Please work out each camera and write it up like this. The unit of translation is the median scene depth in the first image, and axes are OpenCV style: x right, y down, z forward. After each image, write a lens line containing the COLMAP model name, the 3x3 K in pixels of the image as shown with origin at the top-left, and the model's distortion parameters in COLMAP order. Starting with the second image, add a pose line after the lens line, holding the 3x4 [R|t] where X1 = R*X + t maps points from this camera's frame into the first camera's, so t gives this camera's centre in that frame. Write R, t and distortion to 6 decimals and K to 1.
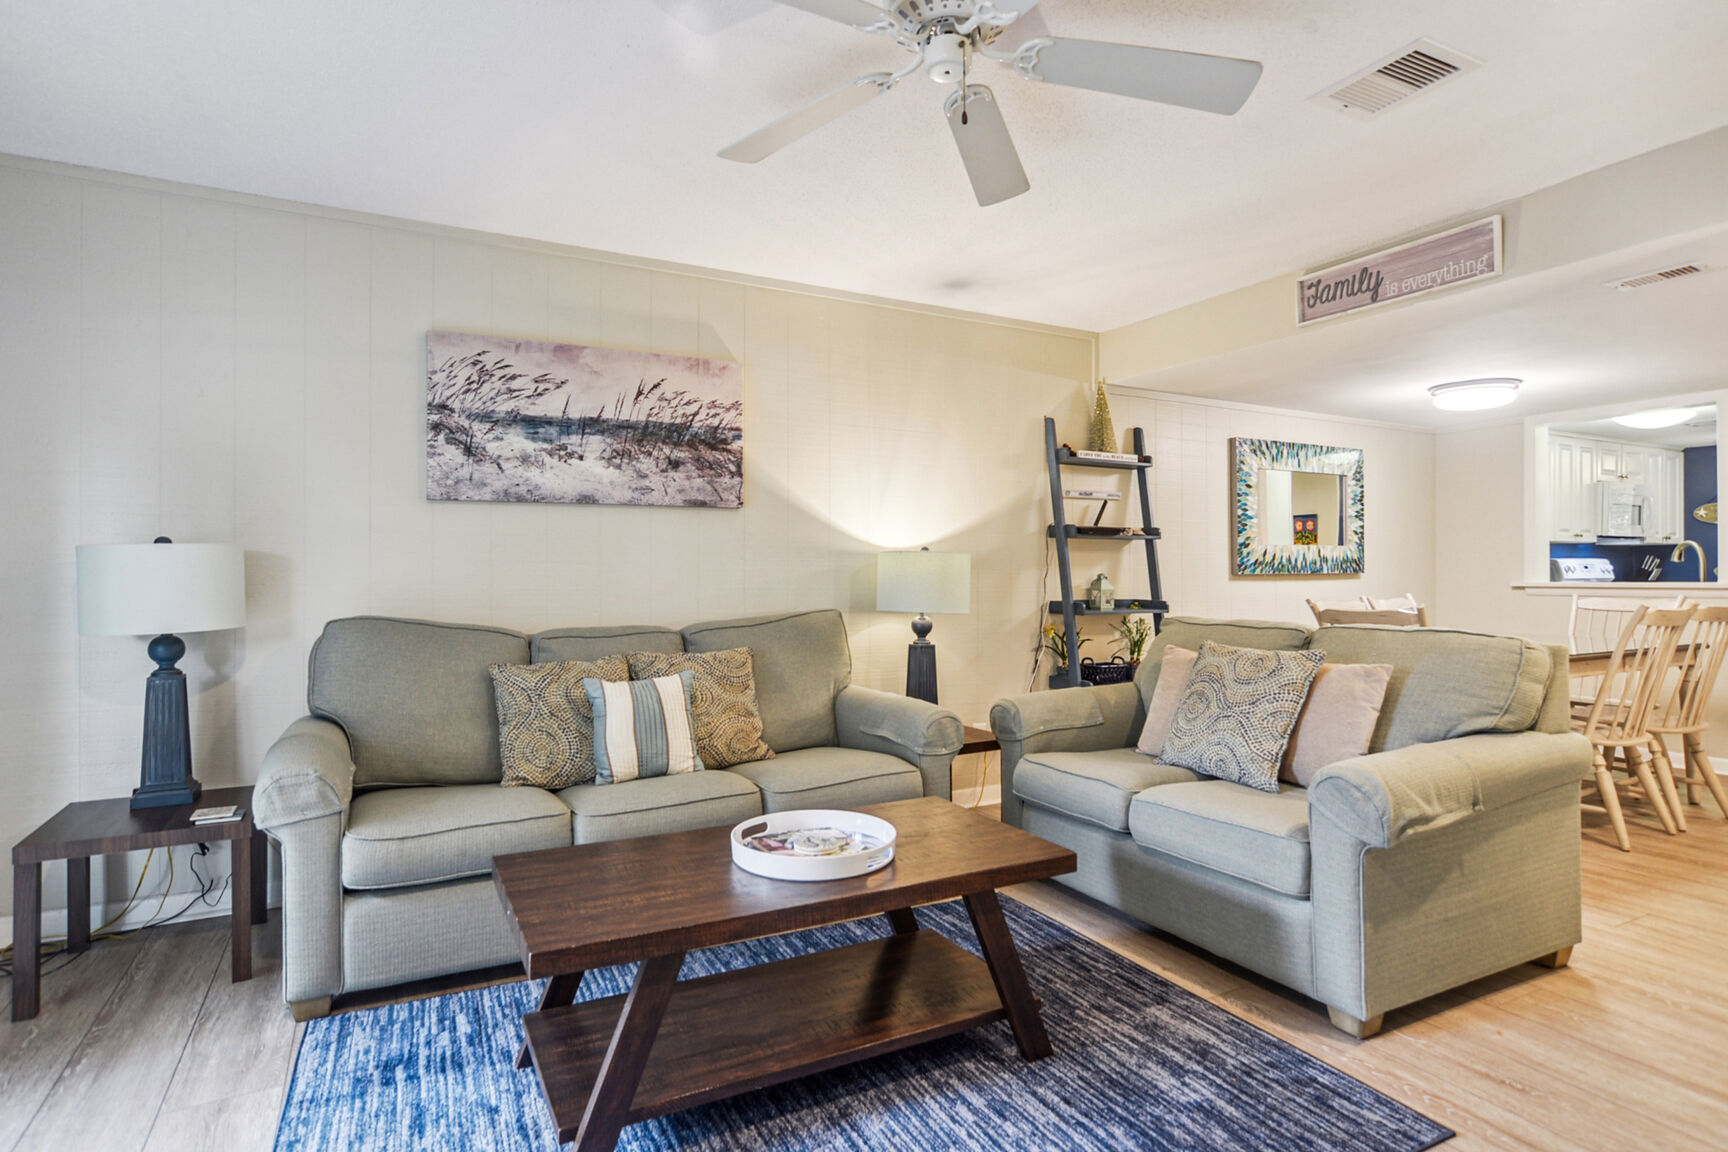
lens RADIAL K [[882.6, 0, 851.7], [0, 882.6, 566.5], [0, 0, 1]] dist [-0.010650, 0.003878]
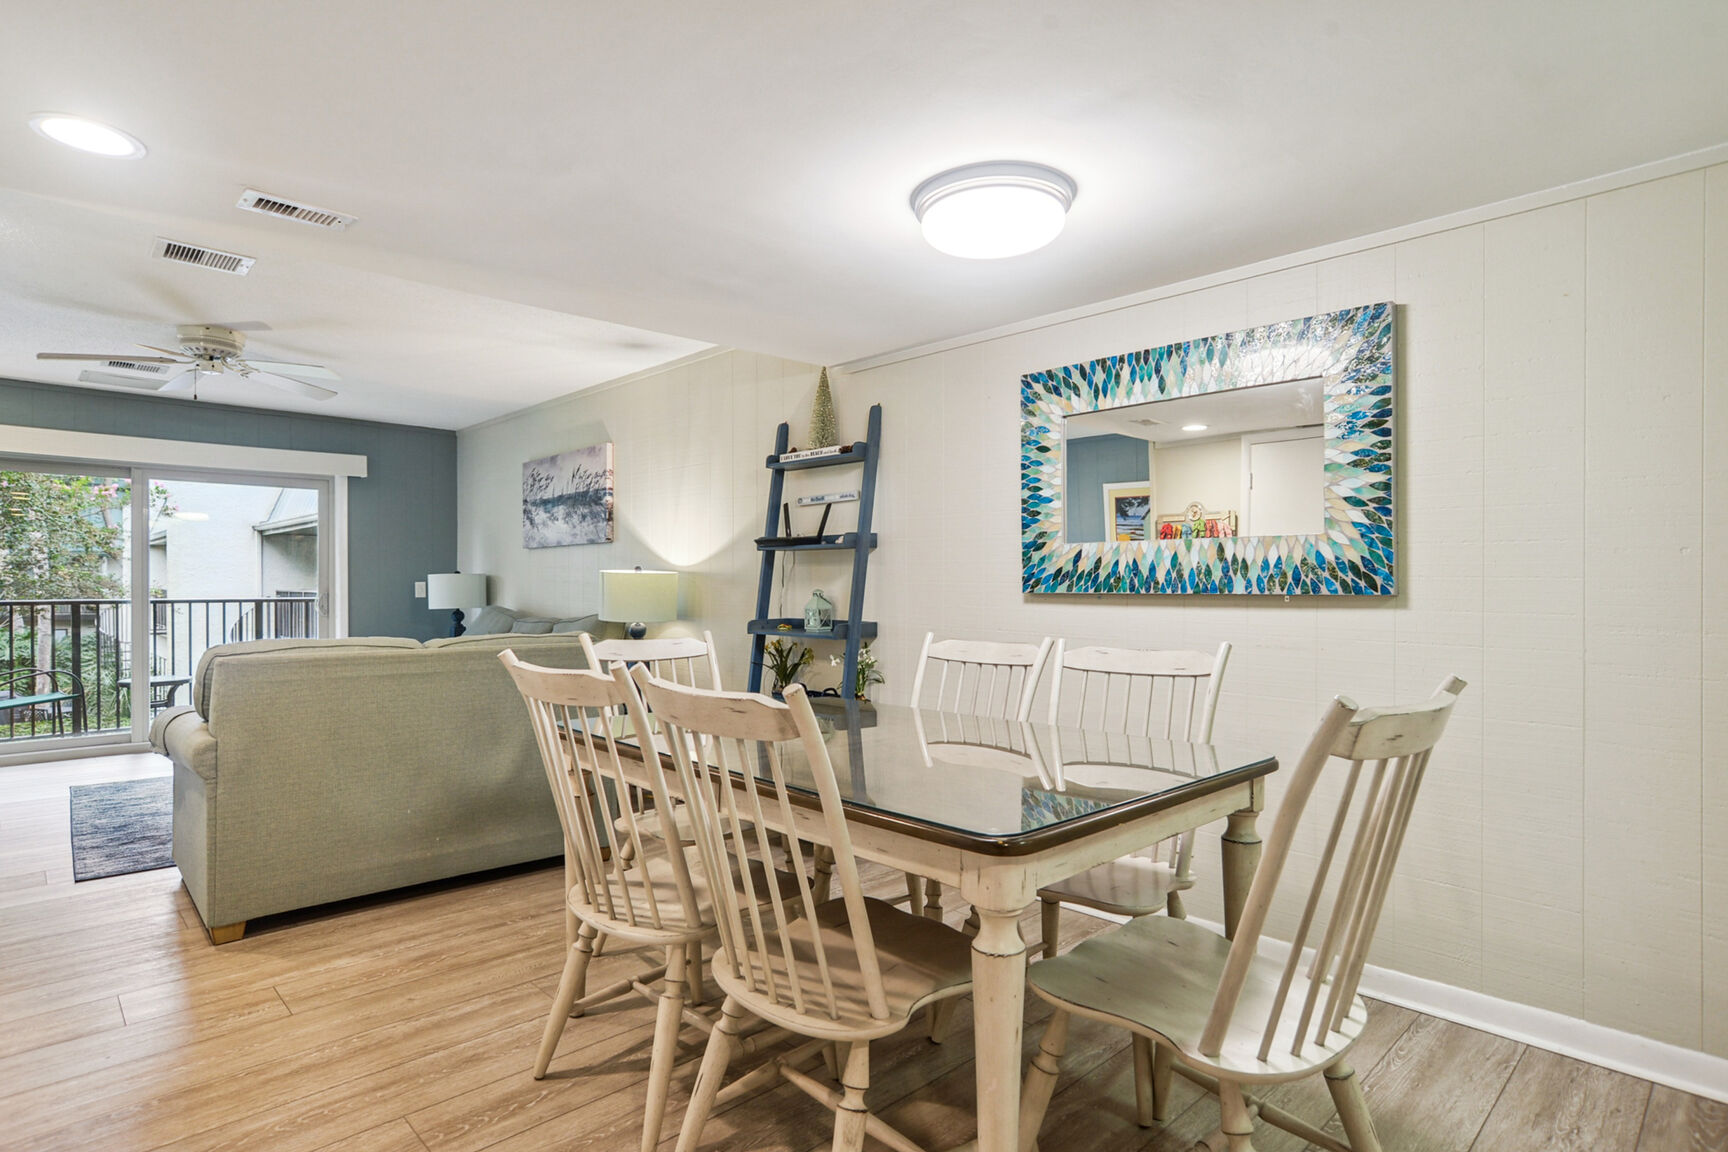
lens RADIAL K [[882.6, 0, 835.6], [0, 882.6, 586.5], [0, 0, 1]] dist [-0.010650, 0.003878]
pose [[0.278692, 0.004906, -0.960368, 1.003613], [0.003494, 0.999975, 0.006122, -0.000108], [0.960374, -0.005062, 0.278668, 0.691480]]
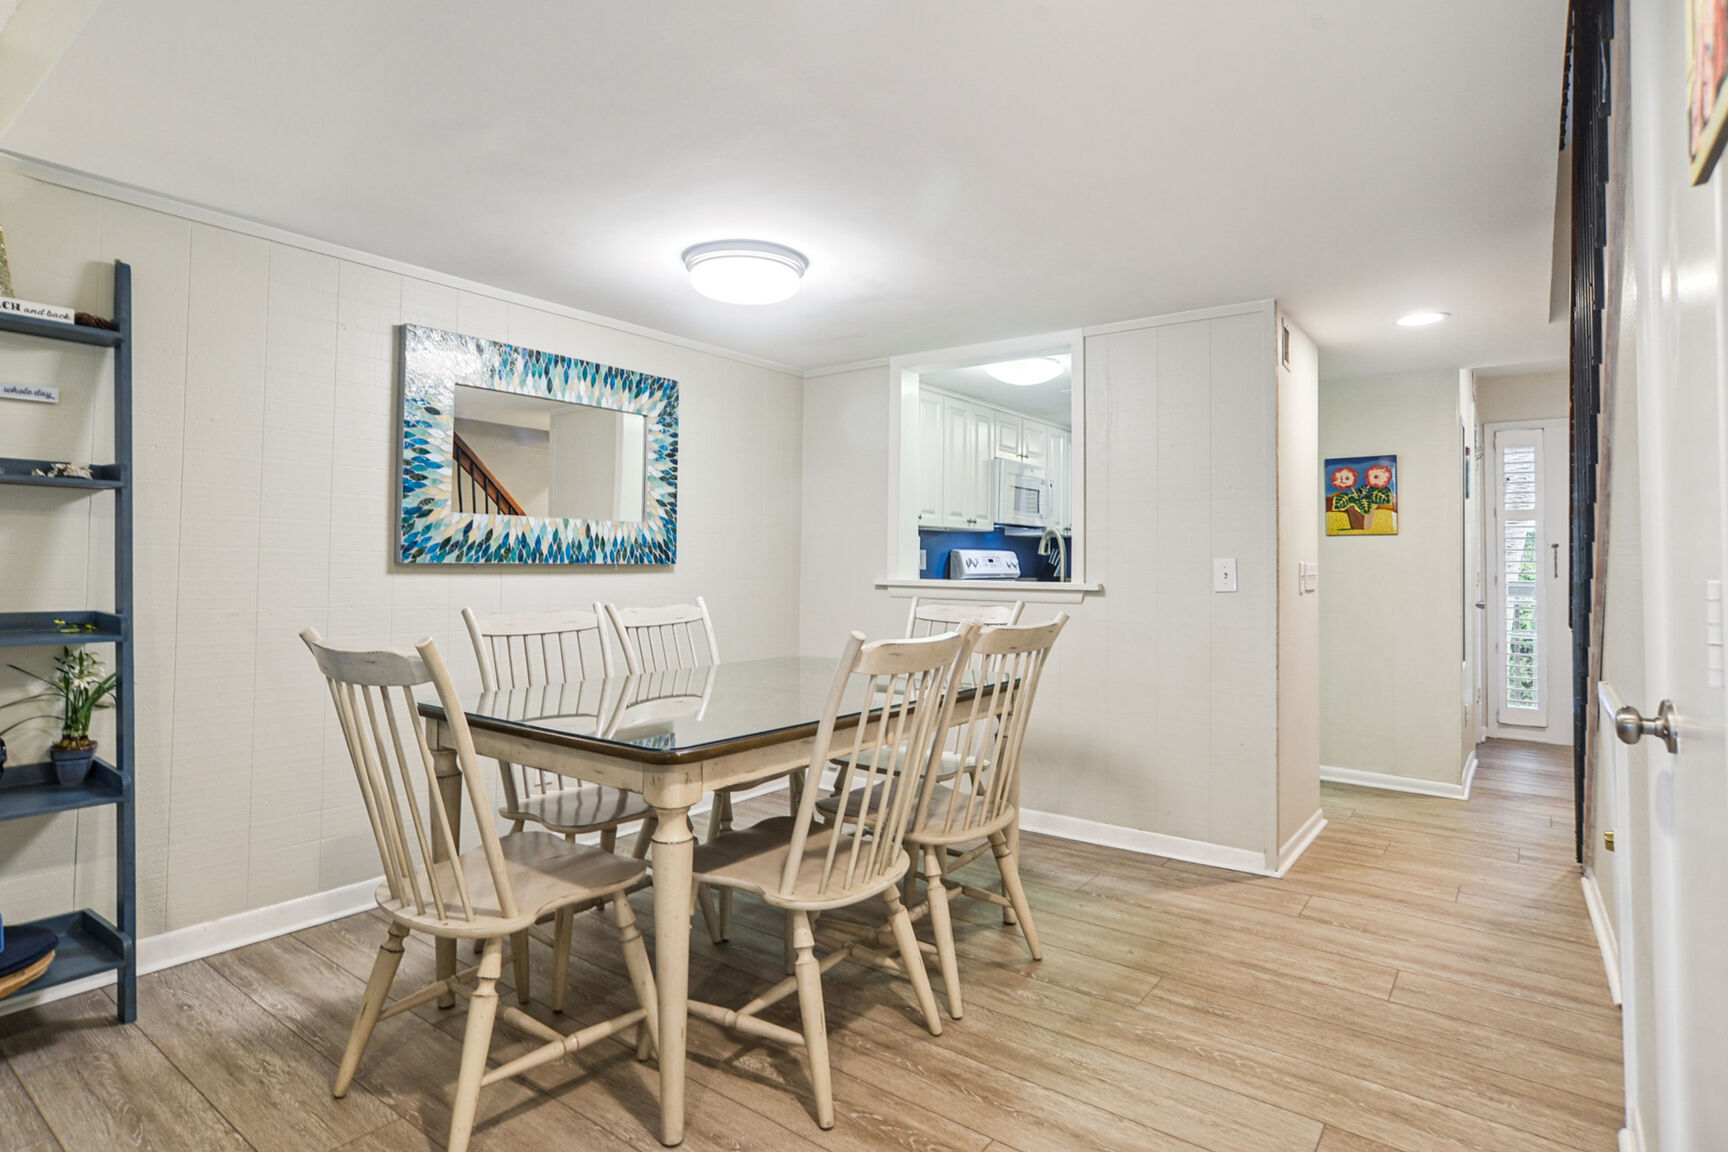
lens RADIAL K [[882.6, 0, 852.6], [0, 882.6, 547.9], [0, 0, 1]] dist [-0.010650, 0.003878]
pose [[0.909359, 0.019251, 0.415566, 0.465379], [-0.015571, 0.999804, -0.012243, 0.001447], [-0.415721, 0.004663, 0.909480, 0.360081]]
